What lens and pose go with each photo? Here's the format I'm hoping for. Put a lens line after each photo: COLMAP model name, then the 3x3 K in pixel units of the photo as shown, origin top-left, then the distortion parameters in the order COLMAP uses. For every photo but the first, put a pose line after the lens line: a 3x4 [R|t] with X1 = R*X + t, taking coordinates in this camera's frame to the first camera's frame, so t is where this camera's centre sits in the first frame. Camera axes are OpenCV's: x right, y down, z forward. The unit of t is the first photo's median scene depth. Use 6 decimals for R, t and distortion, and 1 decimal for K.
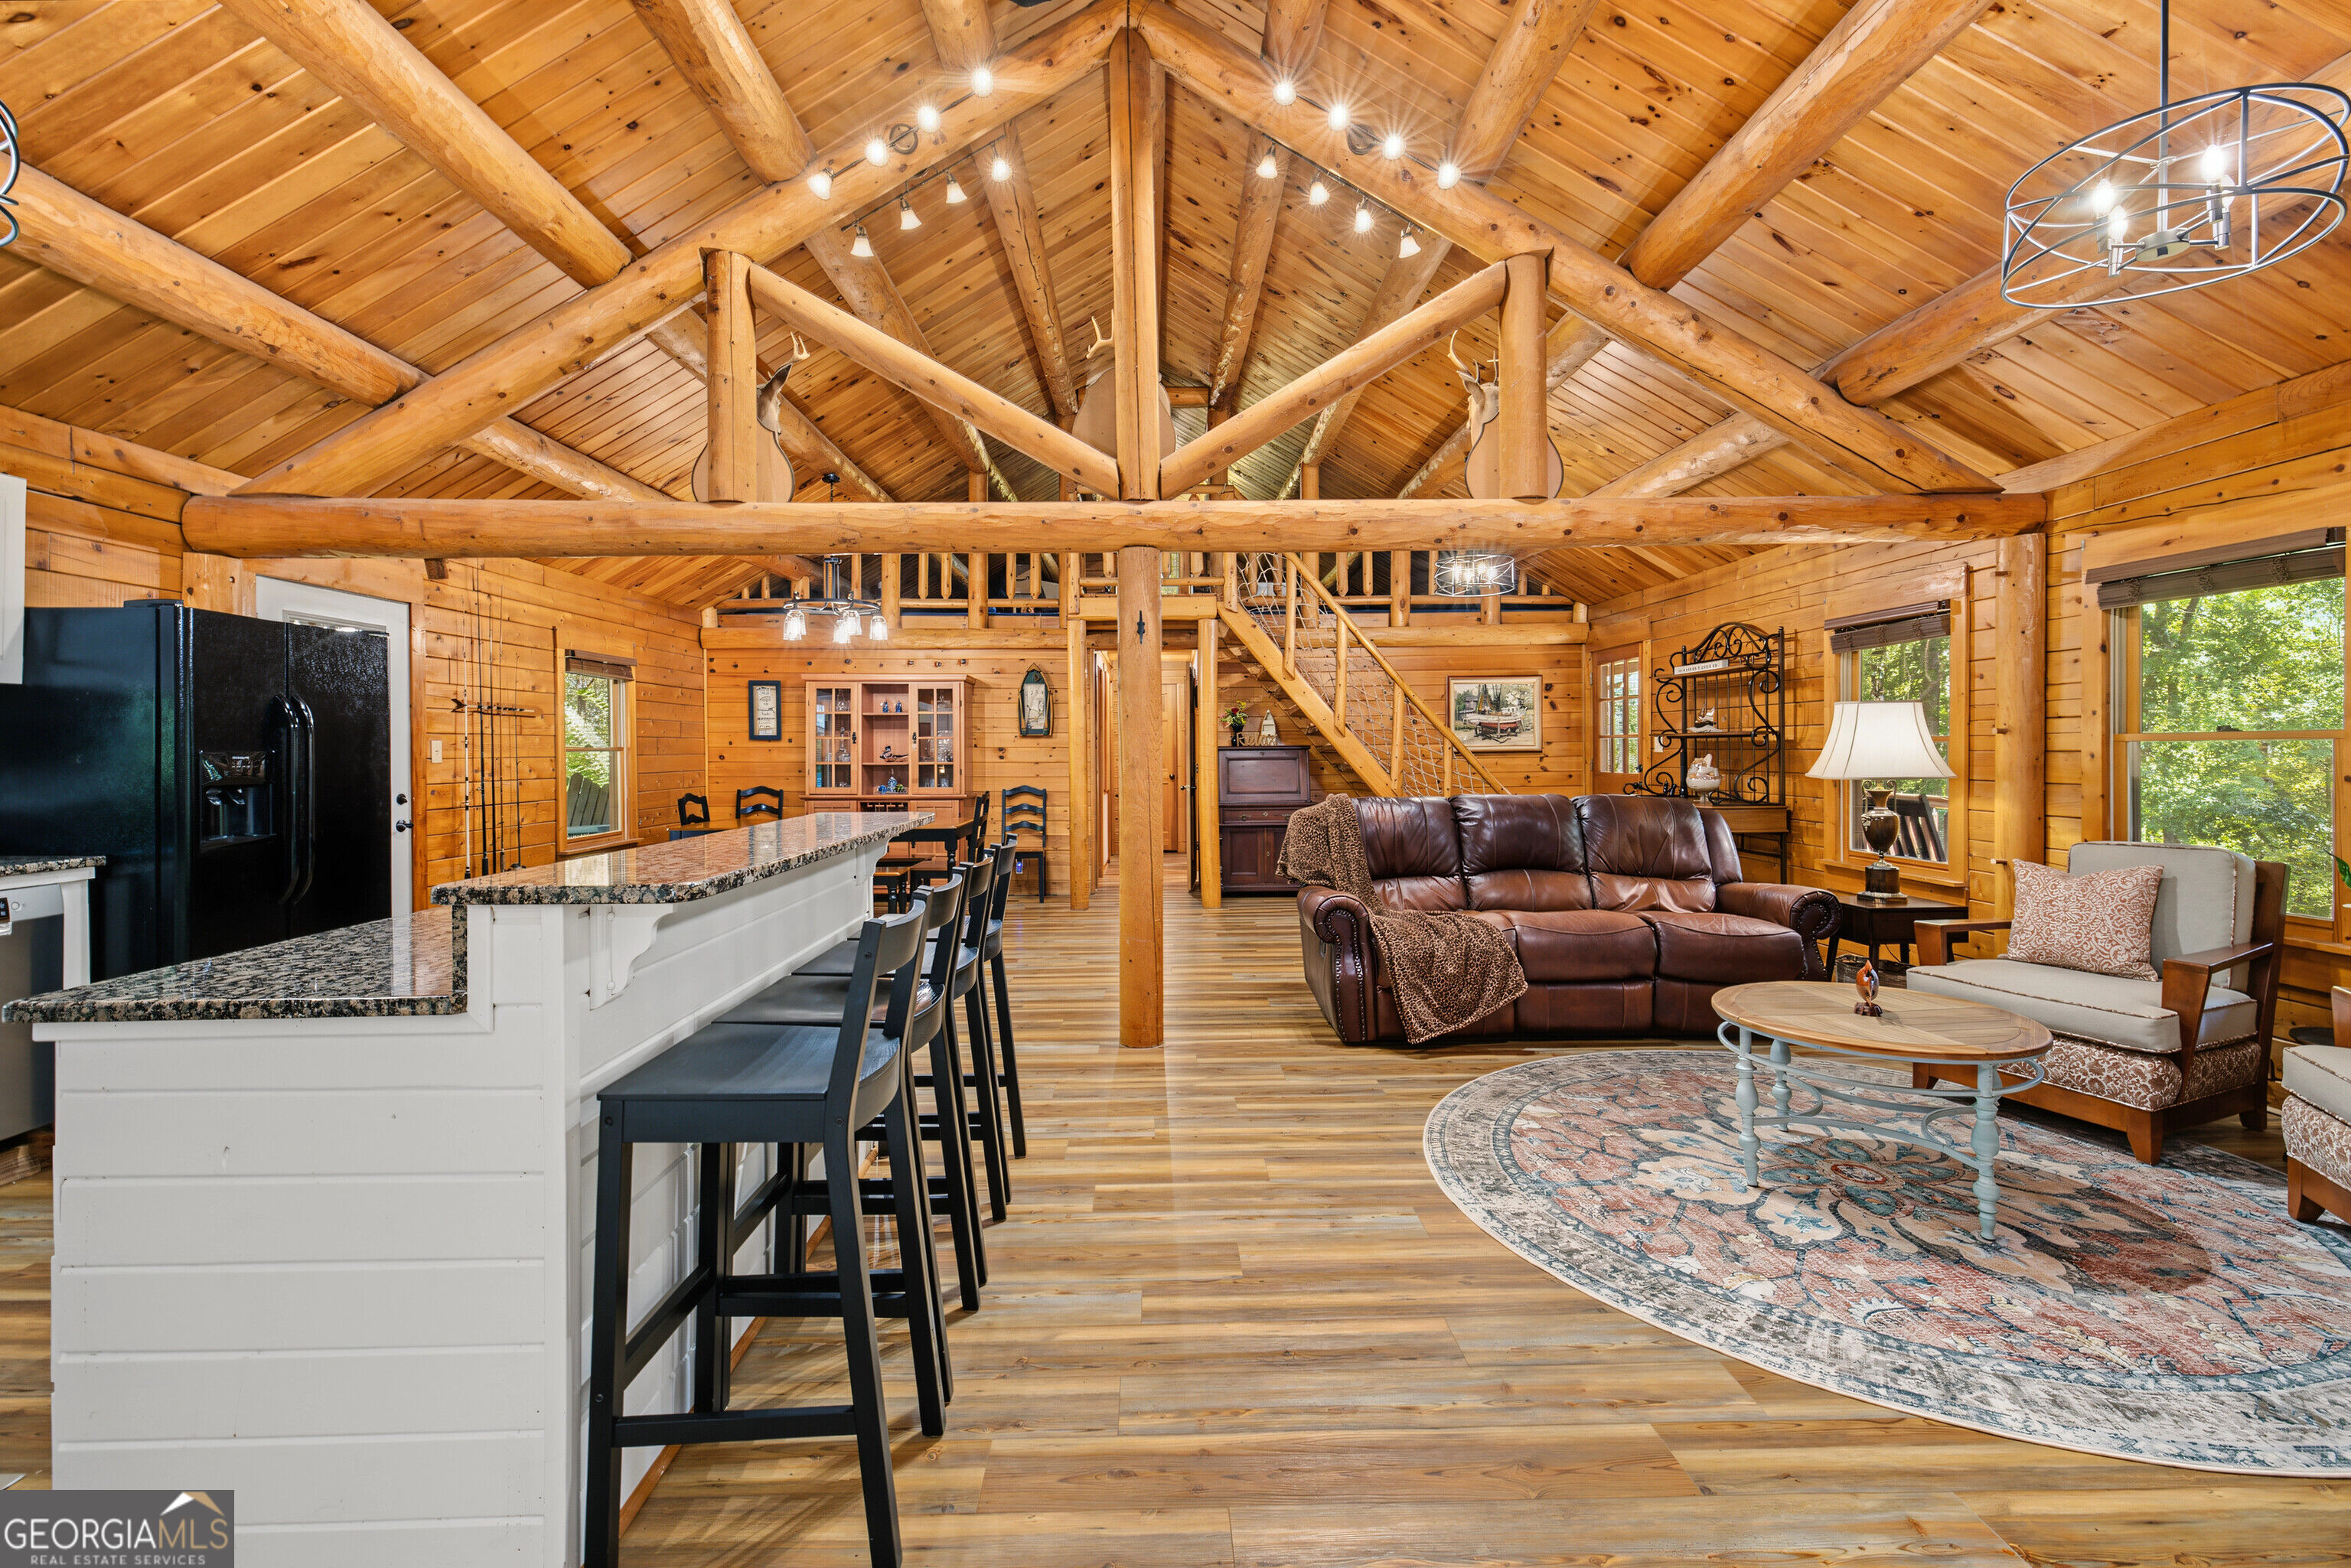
lens RADIAL K [[1020.6, 0, 1171.0], [0, 1020.6, 749.7], [0, 0, 1]] dist [-0.000189, -0.000718]
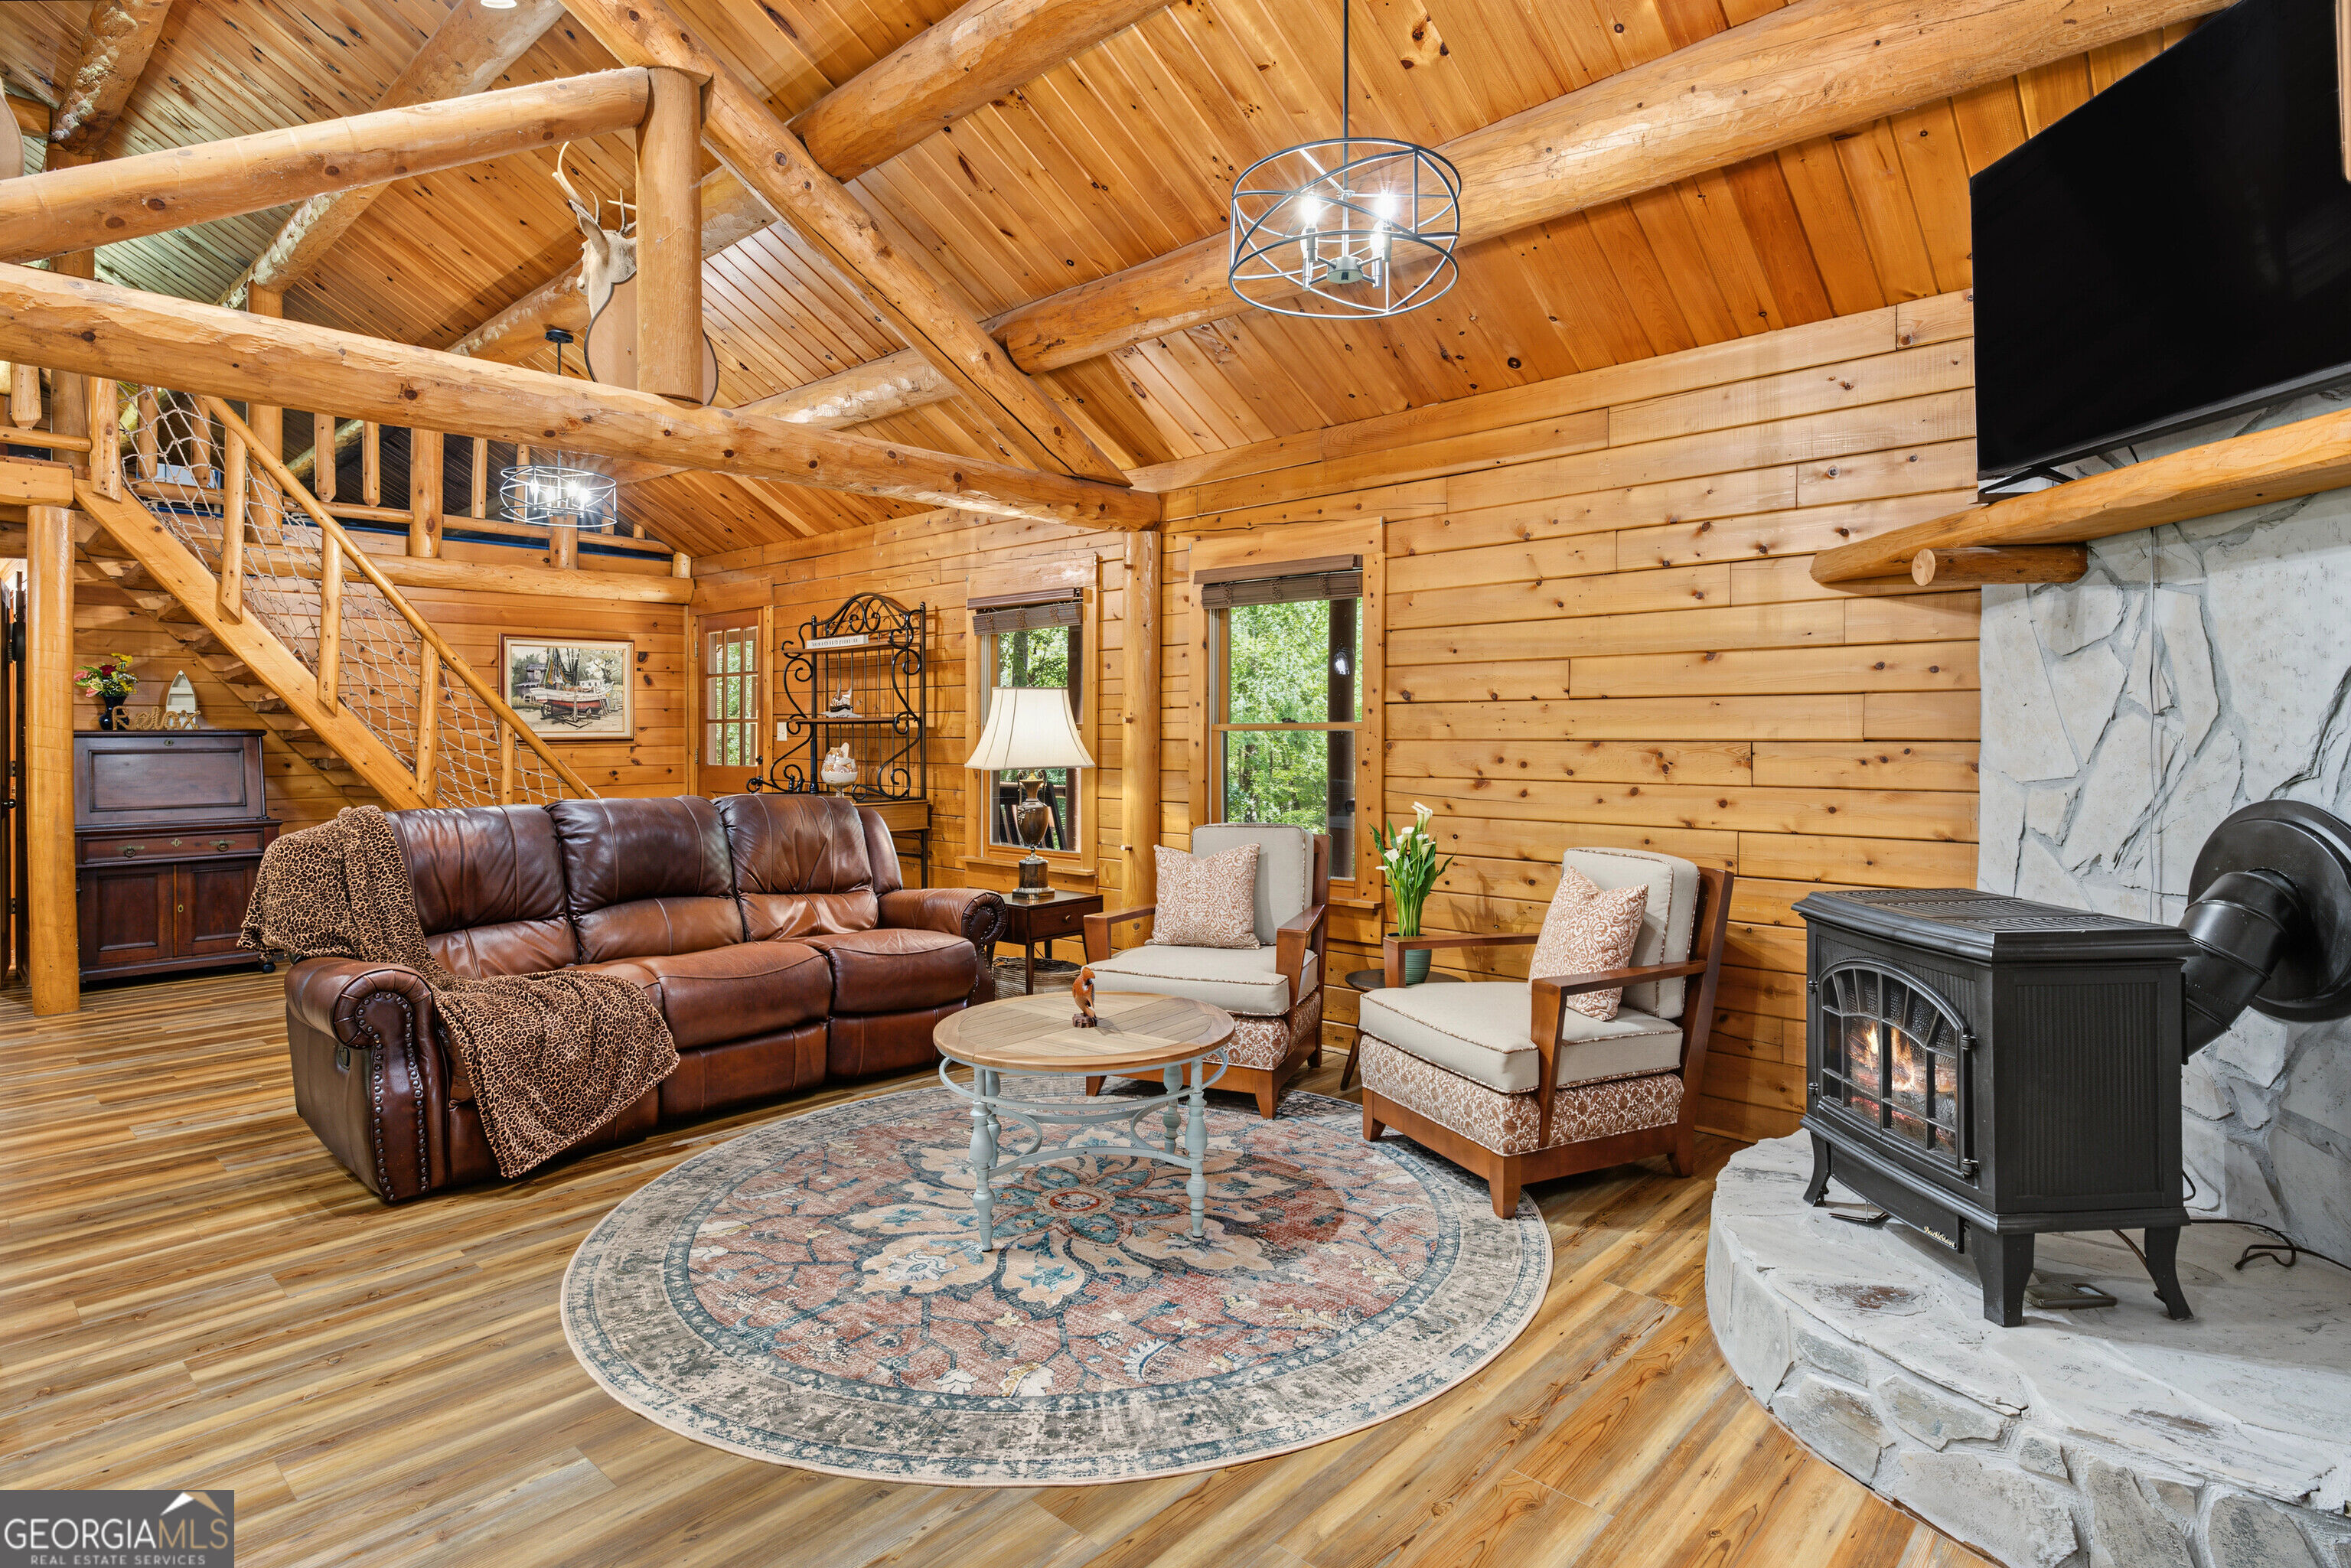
lens RADIAL K [[1218.4, 0, 1177.5], [0, 1218.4, 729.6], [0, 0, 1]] dist [0.001677, -0.000524]
pose [[0.687935, 0.006799, 0.725741, -0.042064], [-0.002381, 0.999972, -0.007111, -0.000222], [-0.725769, 0.003164, 0.687931, 0.125830]]
